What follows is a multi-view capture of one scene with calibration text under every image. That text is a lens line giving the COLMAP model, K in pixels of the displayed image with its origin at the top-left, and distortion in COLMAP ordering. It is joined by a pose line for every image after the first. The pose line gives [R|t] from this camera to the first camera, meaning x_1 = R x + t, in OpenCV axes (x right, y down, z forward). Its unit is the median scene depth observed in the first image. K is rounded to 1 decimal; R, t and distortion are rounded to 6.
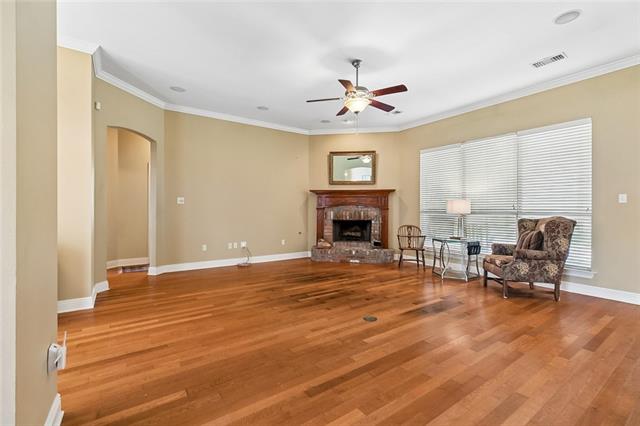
lens RADIAL K [[292.9, 0, 322.1], [0, 292.9, 209.7], [0, 0, 1]] dist [0.006278, 0.000697]
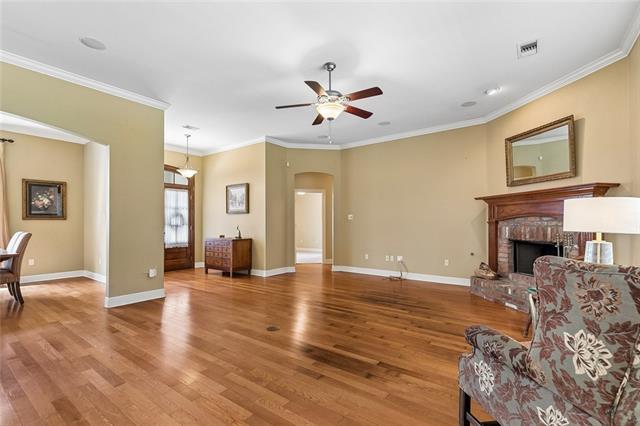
lens RADIAL K [[292.9, 0, 314.7], [0, 292.9, 222.2], [0, 0, 1]] dist [0.006278, 0.000697]
pose [[0.295260, -0.008371, -0.955380, 0.566536], [0.000704, 0.999963, -0.008545, 0.001168], [0.955417, 0.001851, 0.295255, 0.391130]]
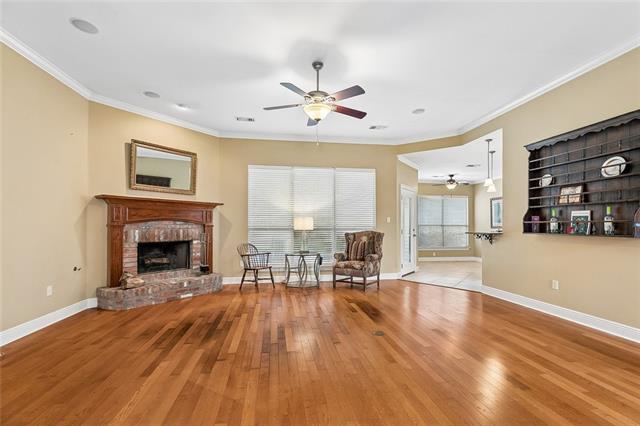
lens RADIAL K [[292.9, 0, 327.0], [0, 292.9, 223.4], [0, 0, 1]] dist [0.006278, 0.000697]
pose [[0.430108, 0.006491, 0.902754, -0.394474], [0.003895, 0.999952, -0.009045, -0.001068], [-0.902769, 0.007407, 0.430061, 0.337426]]
